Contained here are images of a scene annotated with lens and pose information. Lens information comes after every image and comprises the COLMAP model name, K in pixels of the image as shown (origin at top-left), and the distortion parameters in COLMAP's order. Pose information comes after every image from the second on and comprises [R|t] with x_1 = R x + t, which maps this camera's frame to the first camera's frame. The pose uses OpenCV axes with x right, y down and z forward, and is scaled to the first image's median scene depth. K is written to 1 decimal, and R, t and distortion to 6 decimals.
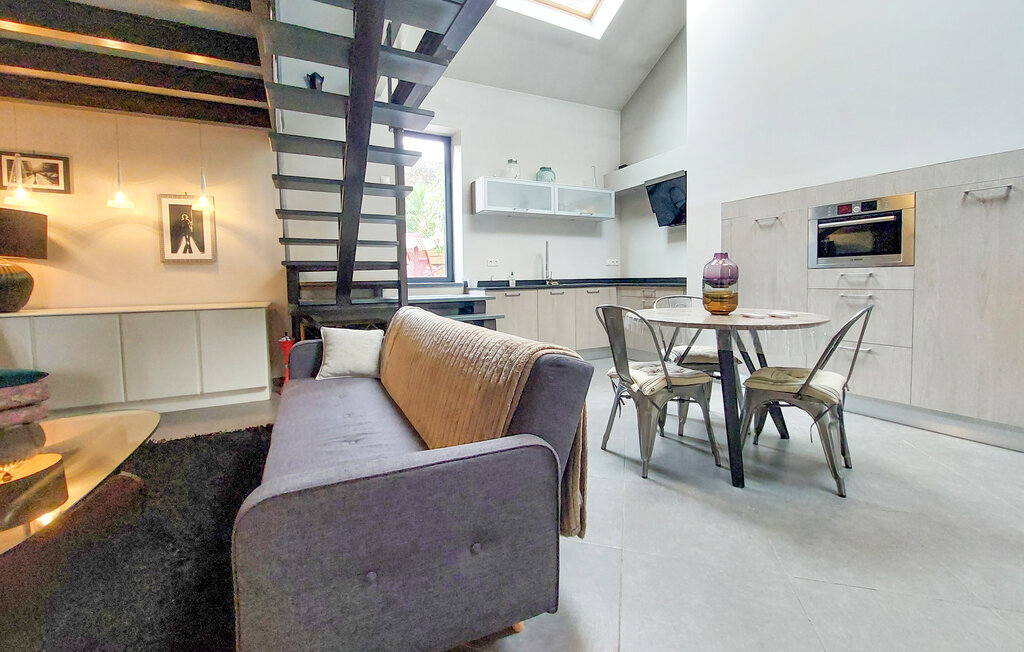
lens RADIAL K [[413.8, 0, 506.8], [0, 413.8, 296.2], [0, 0, 1]] dist [-0.008524, -0.001006]
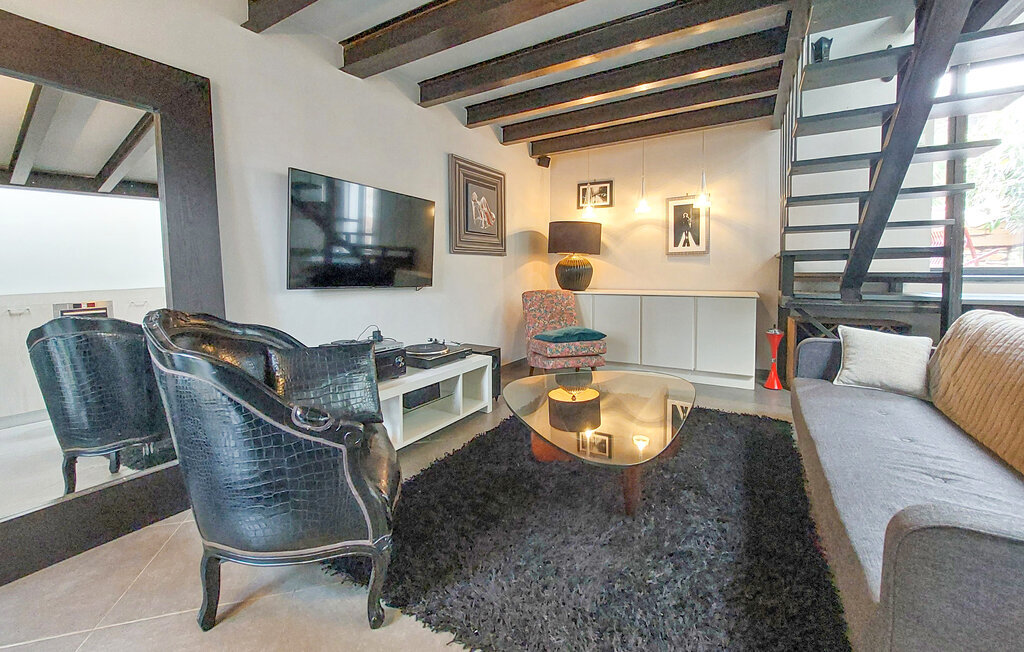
lens RADIAL K [[413.8, 0, 501.6], [0, 413.8, 289.7], [0, 0, 1]] dist [-0.008524, -0.001006]
pose [[0.538999, 0.046510, -0.841022, -0.081419], [-0.034754, 0.998852, 0.032965, -0.003802], [0.841589, 0.011461, 0.539996, -0.062746]]
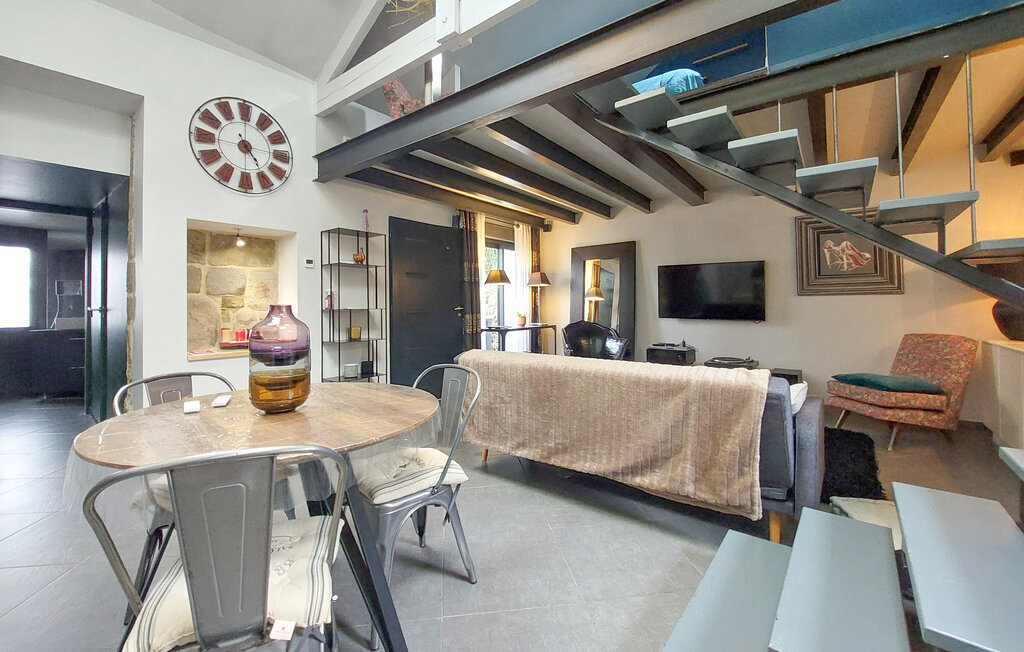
lens RADIAL K [[413.8, 0, 502.8], [0, 413.8, 303.5], [0, 0, 1]] dist [-0.008524, -0.001006]
pose [[-0.909068, 0.017480, -0.416282, 0.344553], [0.001207, 0.999226, 0.039323, -0.083016], [0.416647, 0.035245, -0.908385, 1.166986]]
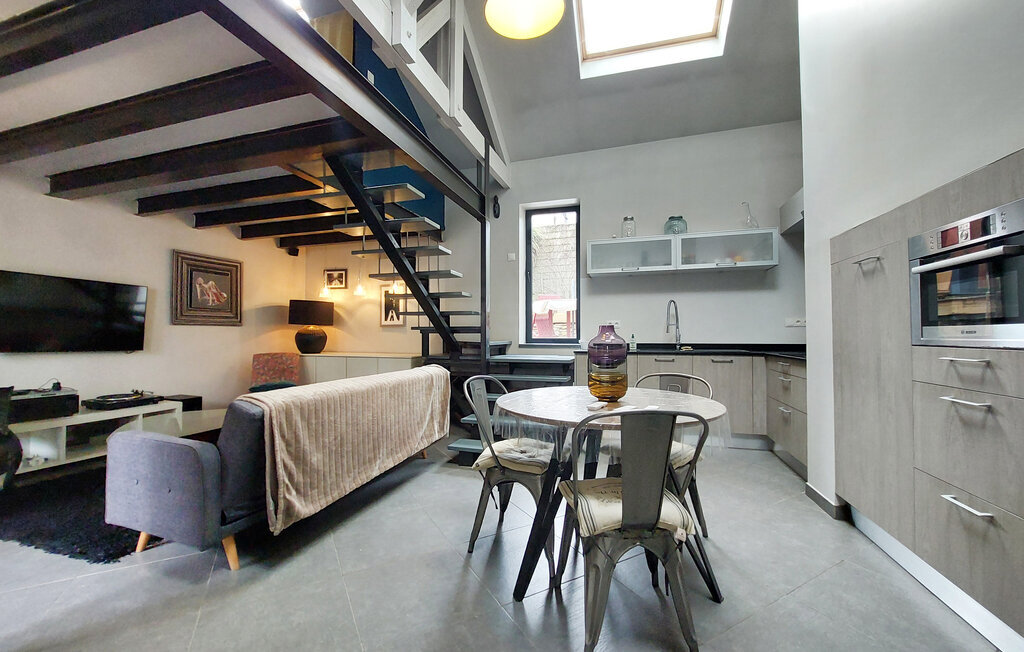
lens RADIAL K [[413.8, 0, 506.5], [0, 413.8, 325.3], [0, 0, 1]] dist [-0.008524, -0.001006]
pose [[0.713324, 0.001877, -0.700832, 0.690715], [-0.040895, 0.998404, -0.038950, -0.046838], [0.699640, 0.056444, 0.712262, 0.198286]]
